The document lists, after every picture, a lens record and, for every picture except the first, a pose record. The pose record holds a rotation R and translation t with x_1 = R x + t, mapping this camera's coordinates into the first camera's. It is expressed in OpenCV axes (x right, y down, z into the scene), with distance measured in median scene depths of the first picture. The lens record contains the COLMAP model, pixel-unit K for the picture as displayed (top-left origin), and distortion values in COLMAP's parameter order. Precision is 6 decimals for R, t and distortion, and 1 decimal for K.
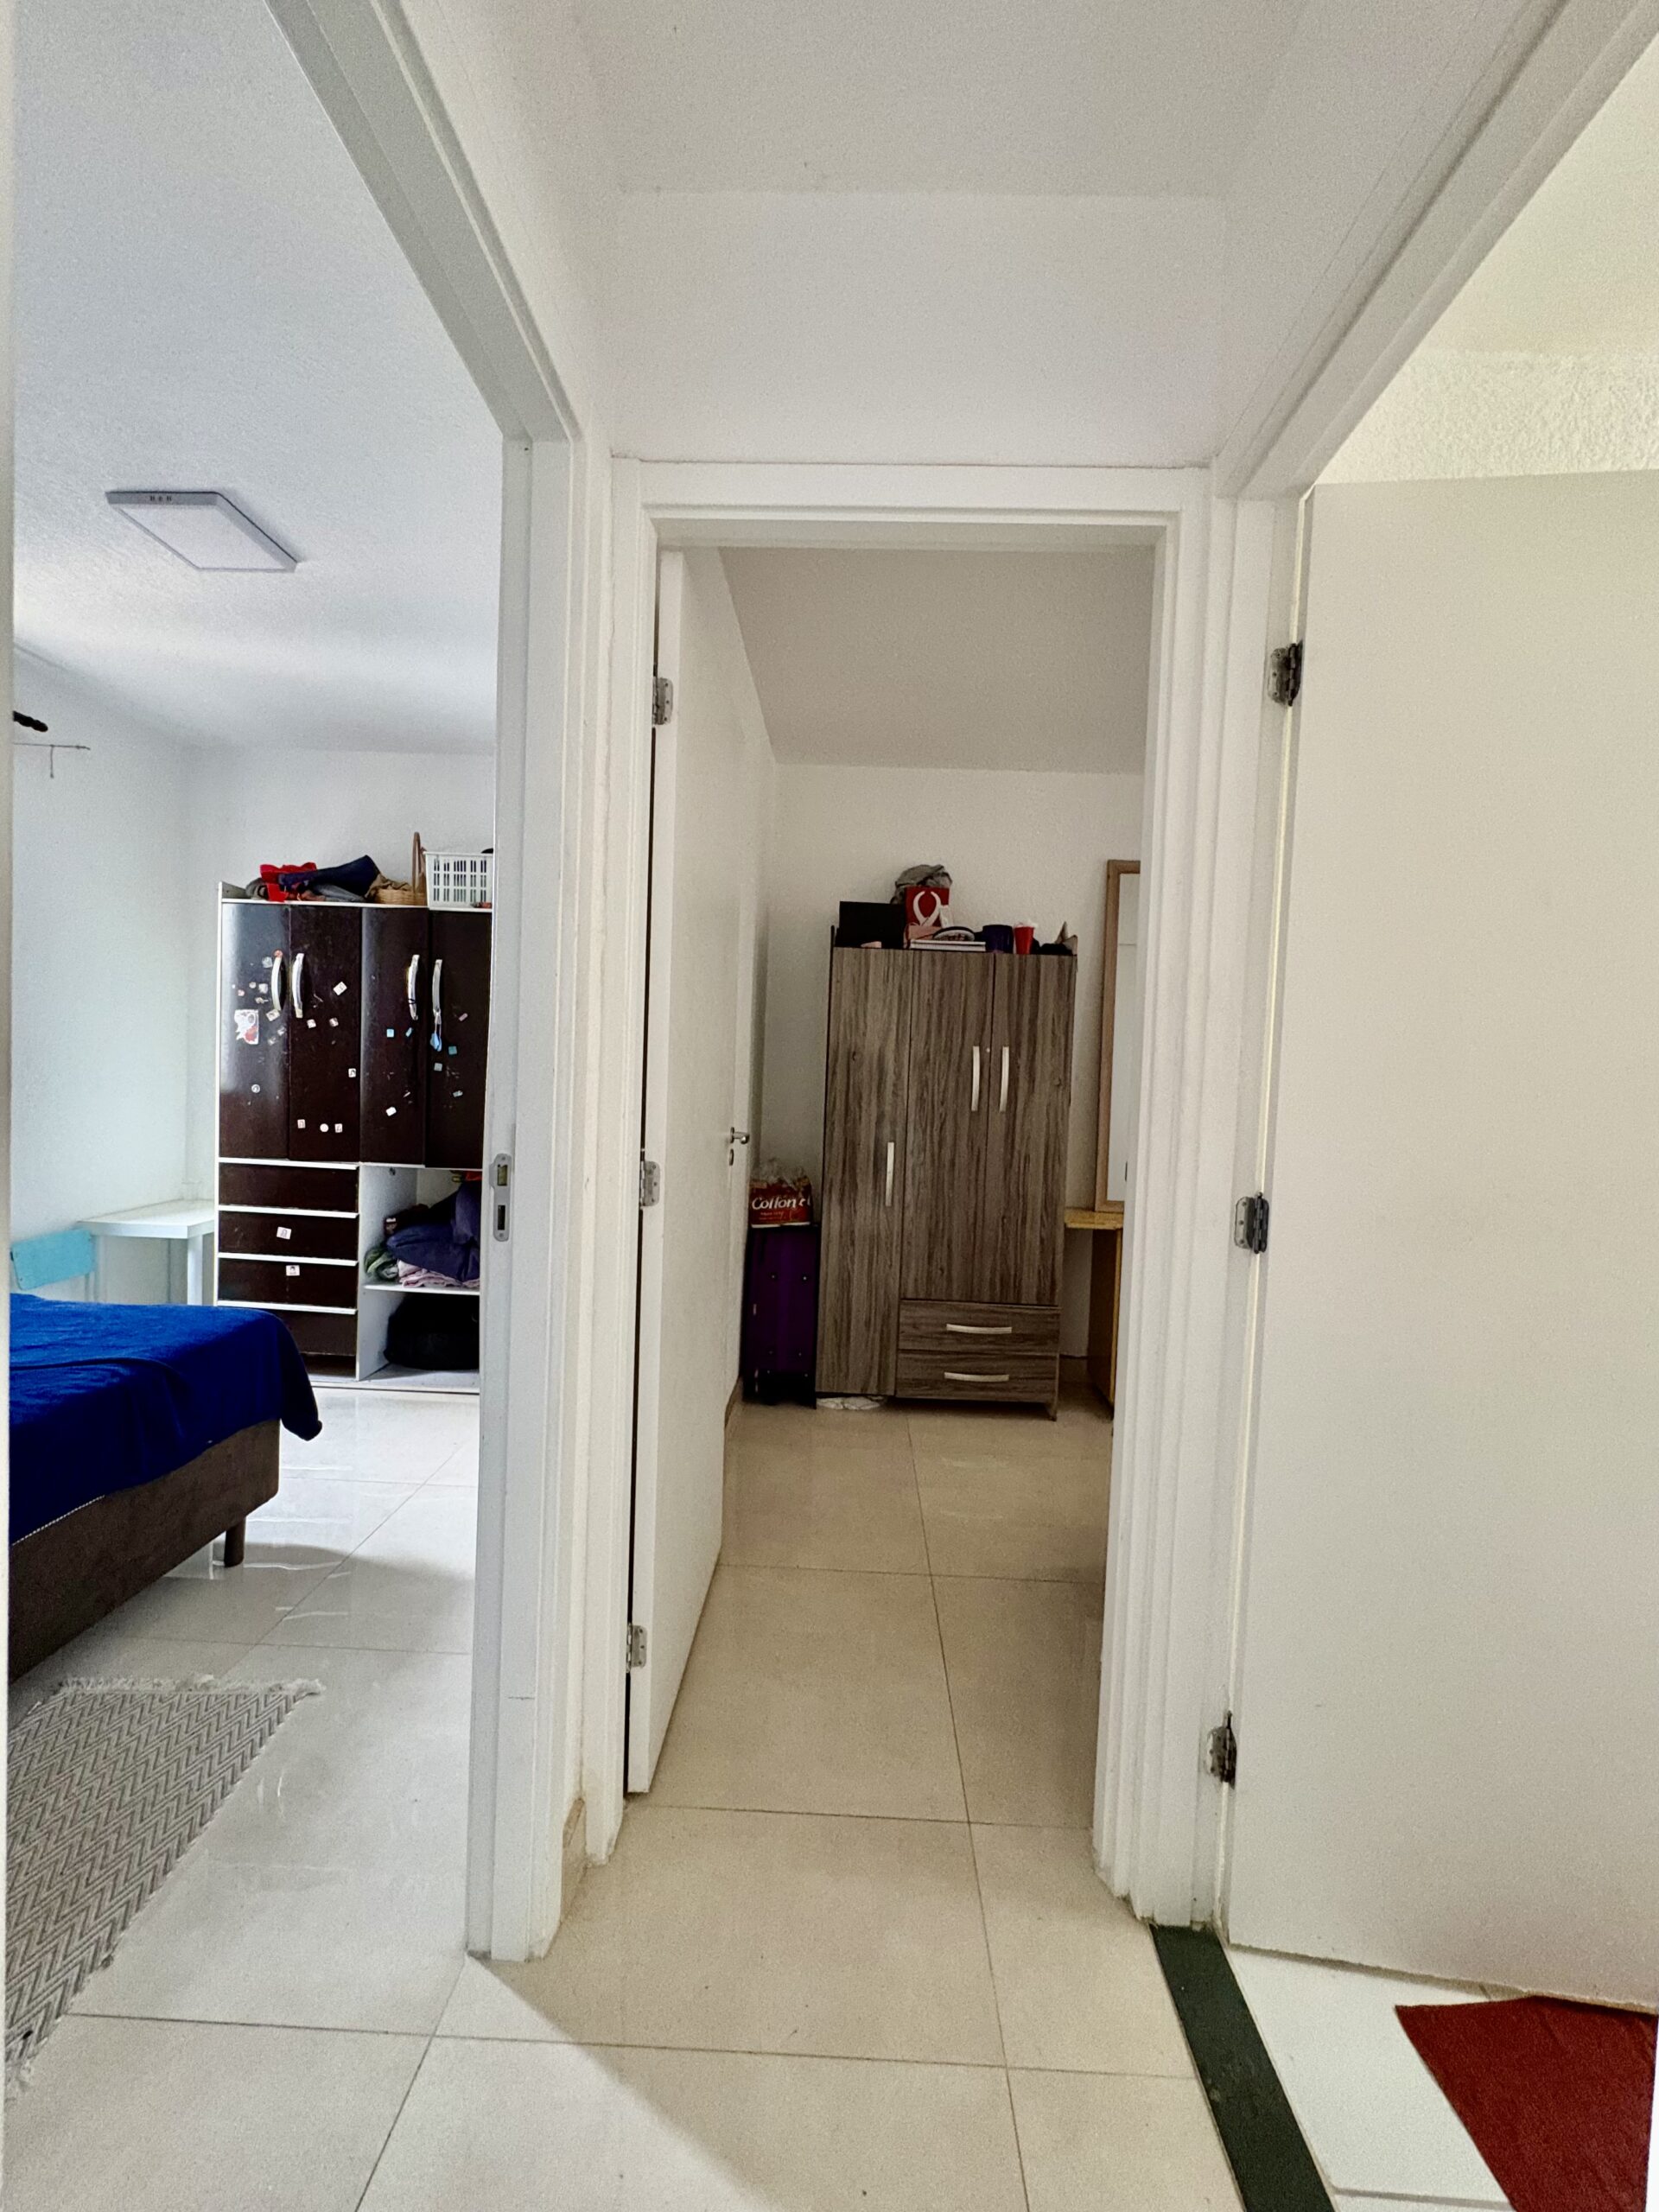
lens RADIAL K [[875.8, 0, 829.5], [0, 875.8, 1106.0], [0, 0, 1]] dist [-0.000043, -0.000140]
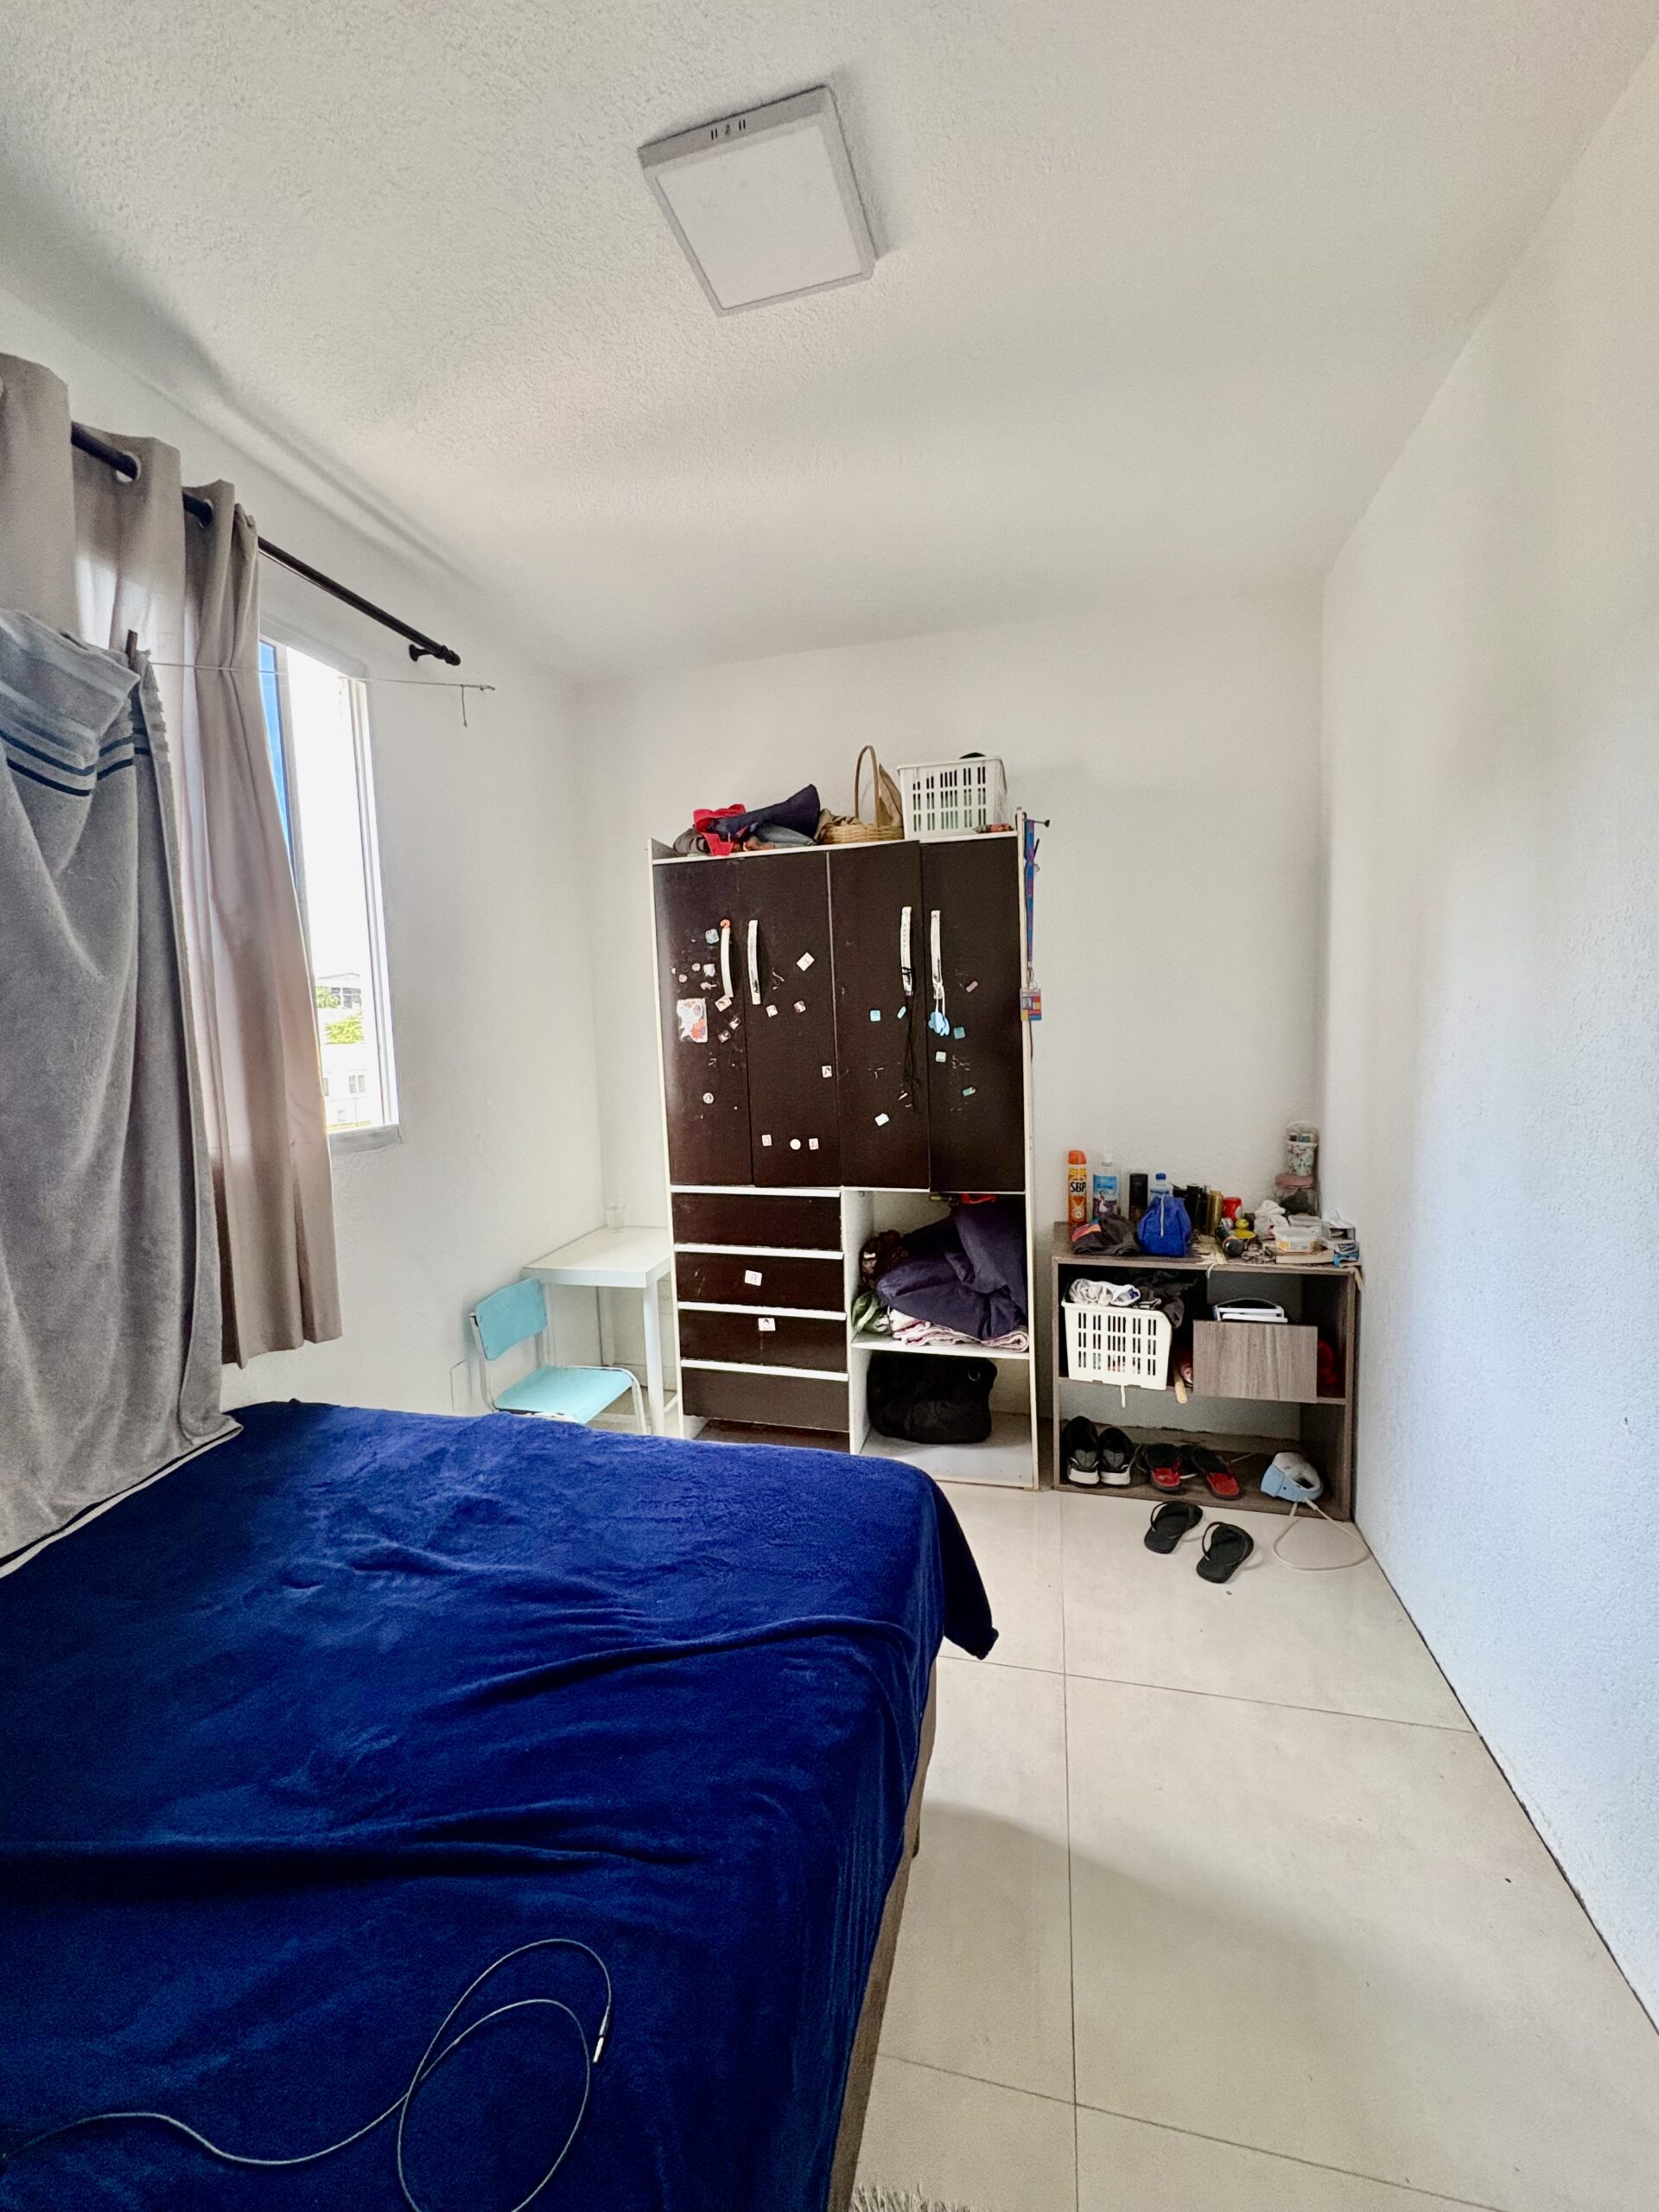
lens RADIAL K [[878.1, 0, 829.5], [0, 878.1, 1106.0], [0, 0, 1]] dist [-0.003994, 0.000722]
pose [[0.973141, -0.049948, -0.224726, -0.371419], [0.062560, 0.996820, 0.049353, -0.045397], [0.221546, -0.062086, 0.973171, 0.253166]]
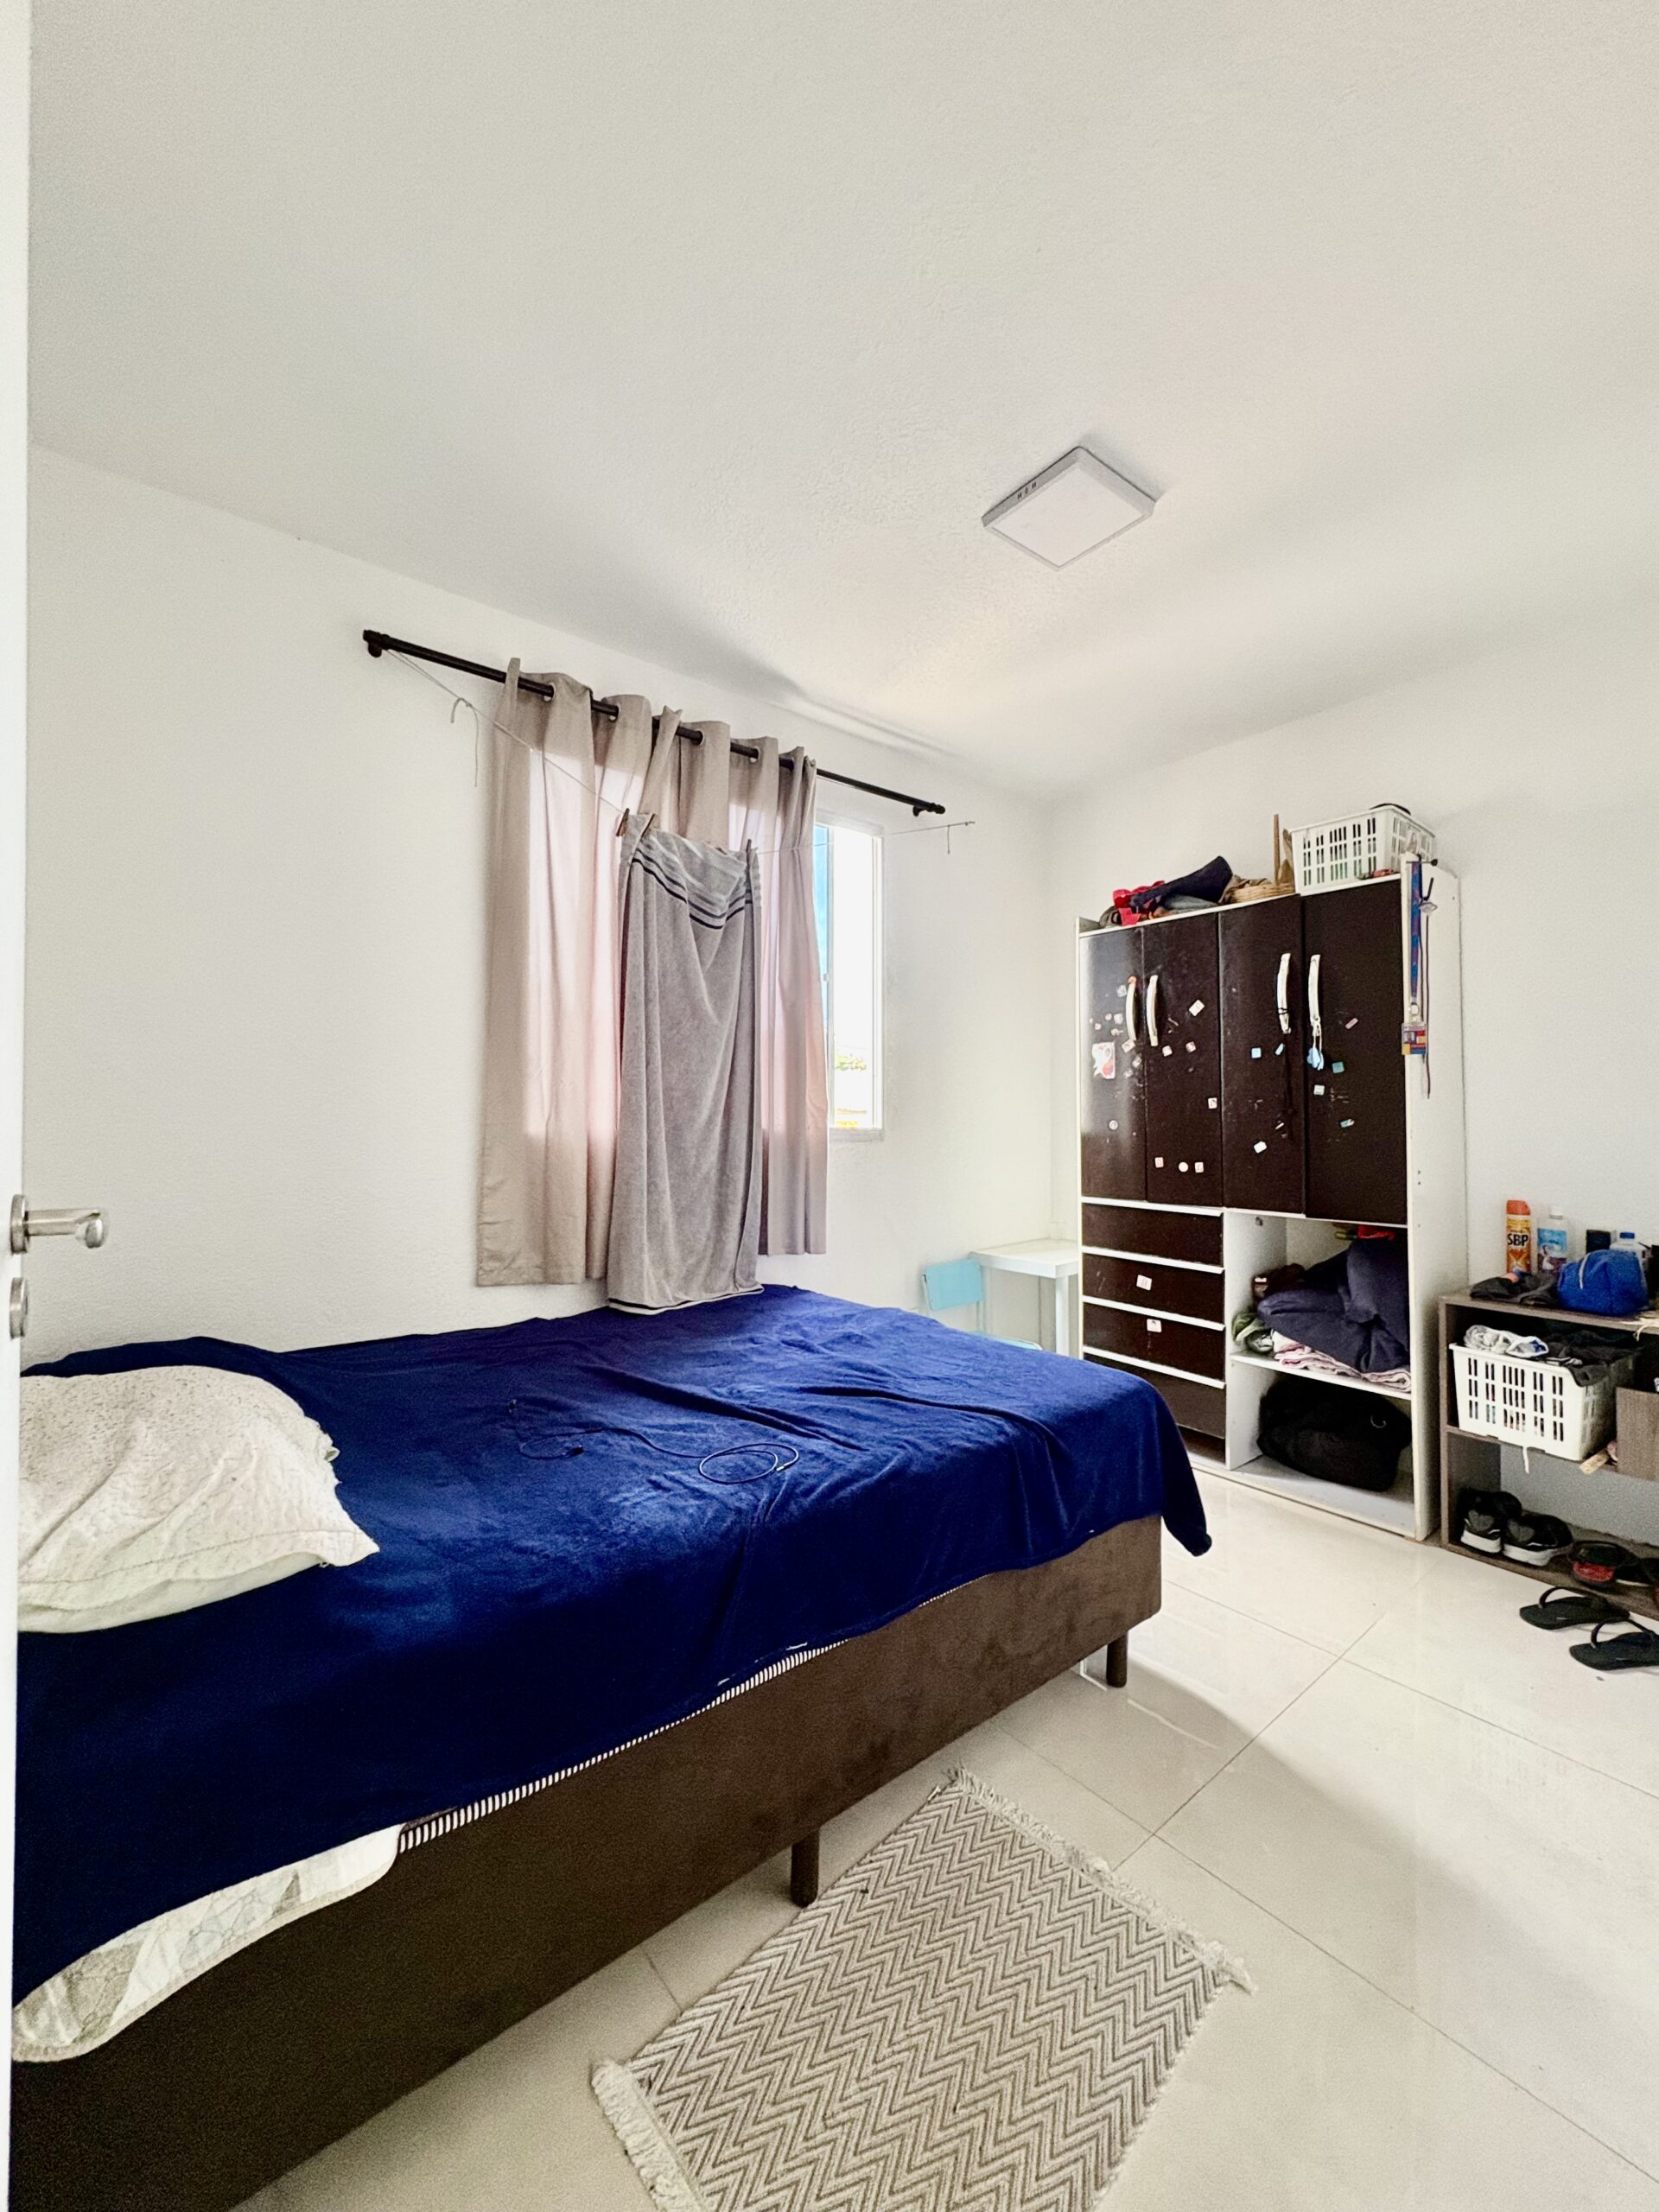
lens RADIAL K [[878.1, 0, 829.5], [0, 878.1, 1106.0], [0, 0, 1]] dist [-0.003994, 0.000722]
pose [[0.644187, -0.048614, -0.763321, -0.128225], [0.000309, 0.997995, -0.063299, 0.019424], [0.764868, 0.040541, 0.642910, 0.155319]]
